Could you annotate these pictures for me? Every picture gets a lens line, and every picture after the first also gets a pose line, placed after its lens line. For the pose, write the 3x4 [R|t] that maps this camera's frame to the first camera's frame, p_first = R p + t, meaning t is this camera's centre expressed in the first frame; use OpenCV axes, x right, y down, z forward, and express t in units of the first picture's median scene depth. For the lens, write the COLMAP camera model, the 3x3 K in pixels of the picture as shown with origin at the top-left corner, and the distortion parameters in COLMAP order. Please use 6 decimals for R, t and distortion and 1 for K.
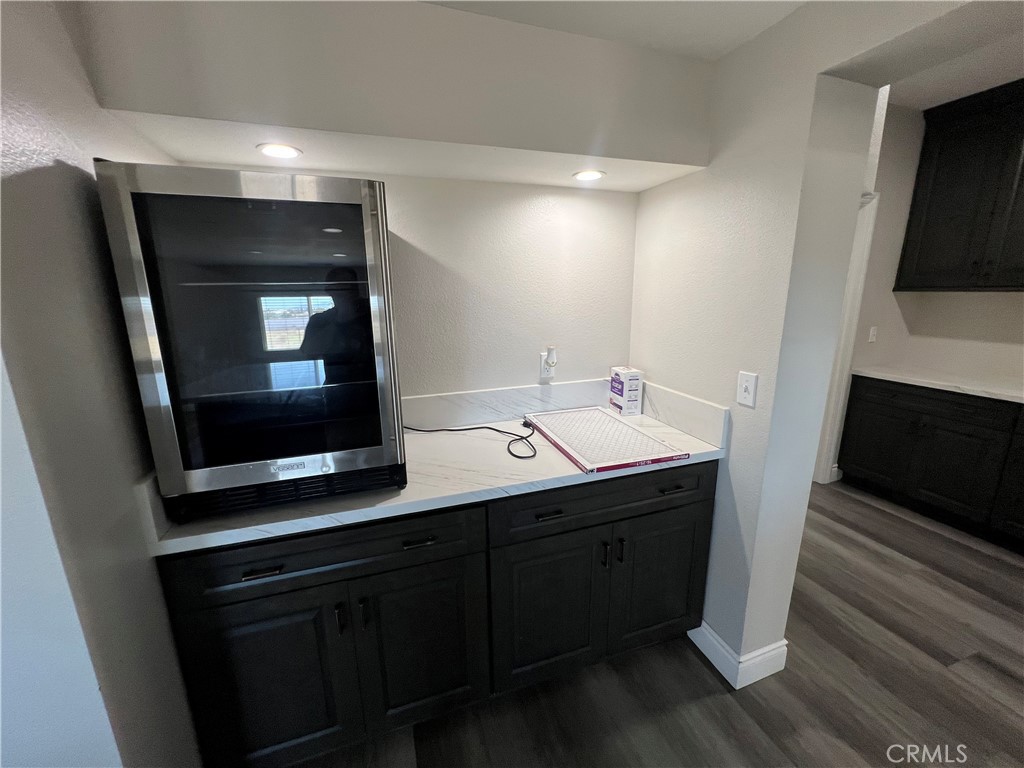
lens RADIAL K [[407.7, 0, 512.4], [0, 407.7, 384.7], [0, 0, 1]] dist [-0.002220, -0.000034]
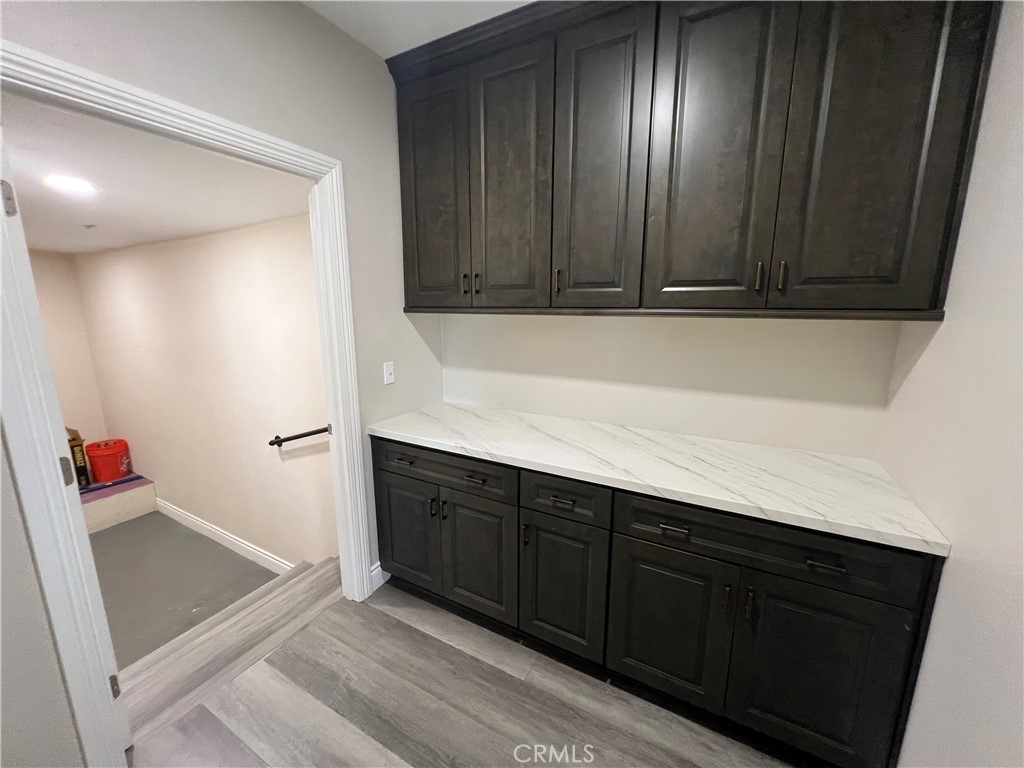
lens RADIAL K [[410.2, 0, 512.4], [0, 410.2, 383.2], [0, 0, 1]] dist [-0.001136, -0.000127]
pose [[0.740874, -0.112818, 0.662101, 0.630340], [0.138304, 0.990291, 0.013980, -0.094863], [-0.657250, 0.081214, 0.749284, 0.361362]]
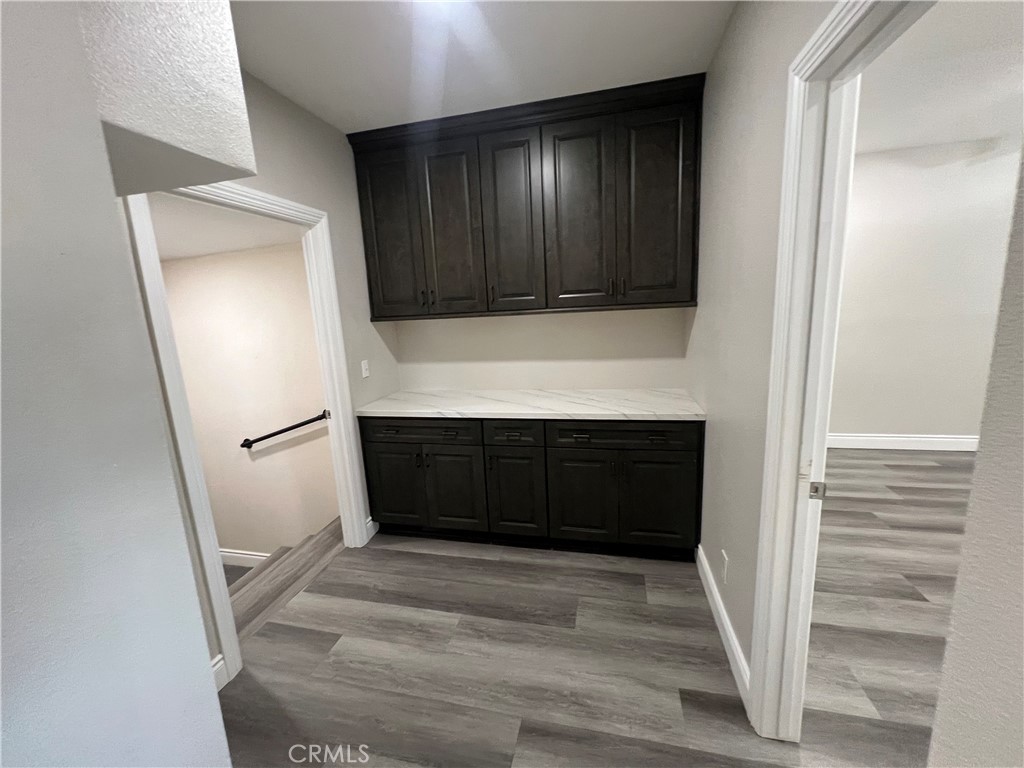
lens RADIAL K [[410.2, 0, 512.4], [0, 410.2, 383.2], [0, 0, 1]] dist [-0.001136, -0.000127]
pose [[0.531425, -0.168010, 0.830277, 0.319422], [0.231651, 0.971597, 0.048337, -0.065951], [-0.814816, 0.166647, 0.555251, 0.245466]]
